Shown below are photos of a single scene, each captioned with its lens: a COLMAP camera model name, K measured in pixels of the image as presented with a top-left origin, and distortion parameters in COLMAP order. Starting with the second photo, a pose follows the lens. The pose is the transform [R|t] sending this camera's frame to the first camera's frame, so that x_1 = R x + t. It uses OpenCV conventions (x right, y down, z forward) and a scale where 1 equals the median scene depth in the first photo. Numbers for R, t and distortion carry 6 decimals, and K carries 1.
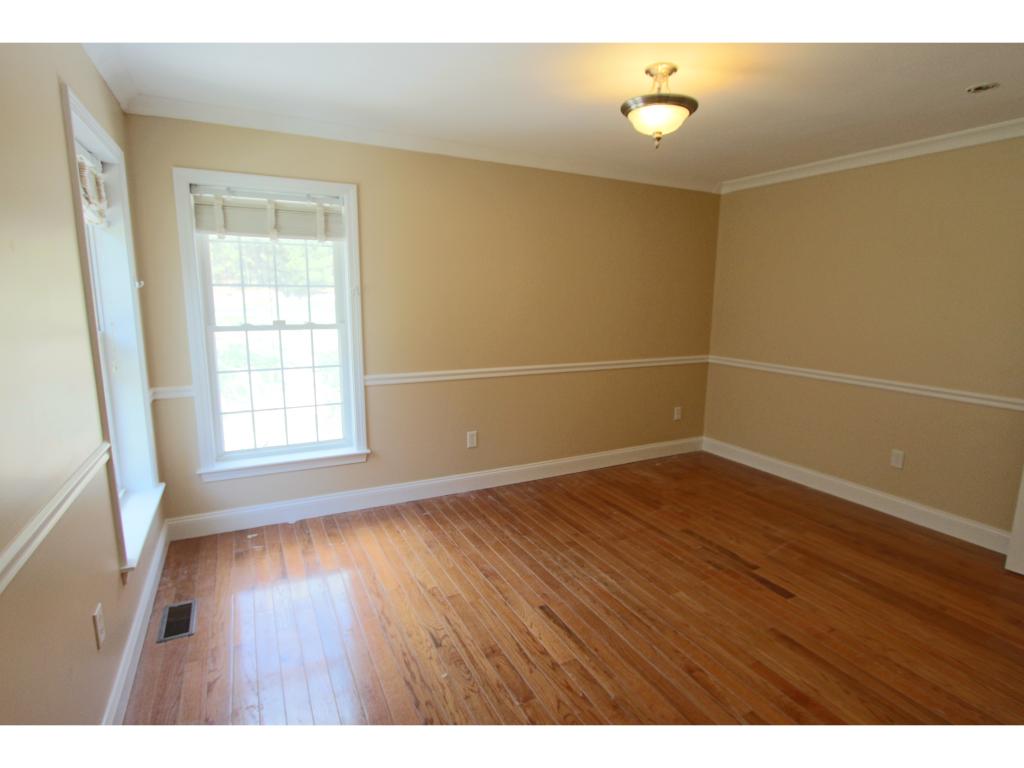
lens RADIAL K [[530.6, 0, 522.8], [0, 530.6, 384.5], [0, 0, 1]] dist [-0.019015, 0.001258]
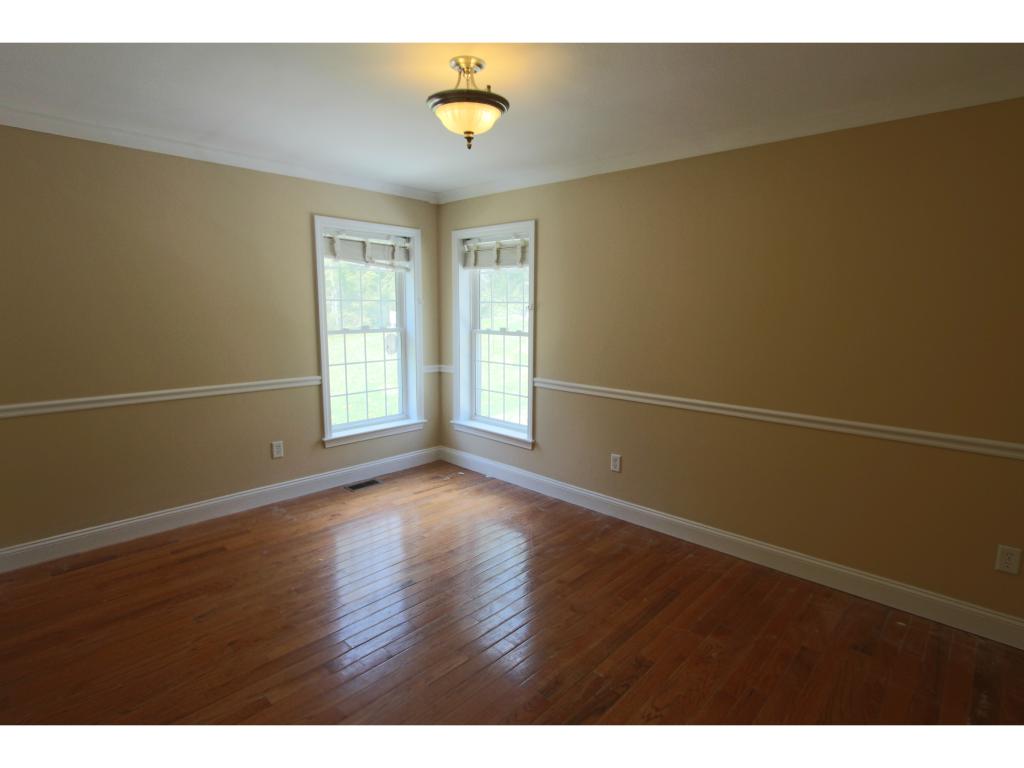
lens RADIAL K [[530.6, 0, 518.9], [0, 530.6, 383.1], [0, 0, 1]] dist [-0.019015, 0.001258]
pose [[0.332035, 0.133689, -0.933745, 0.837473], [-0.172627, 0.981799, 0.079184, -0.096740], [0.927336, 0.134898, 0.349070, 0.572079]]
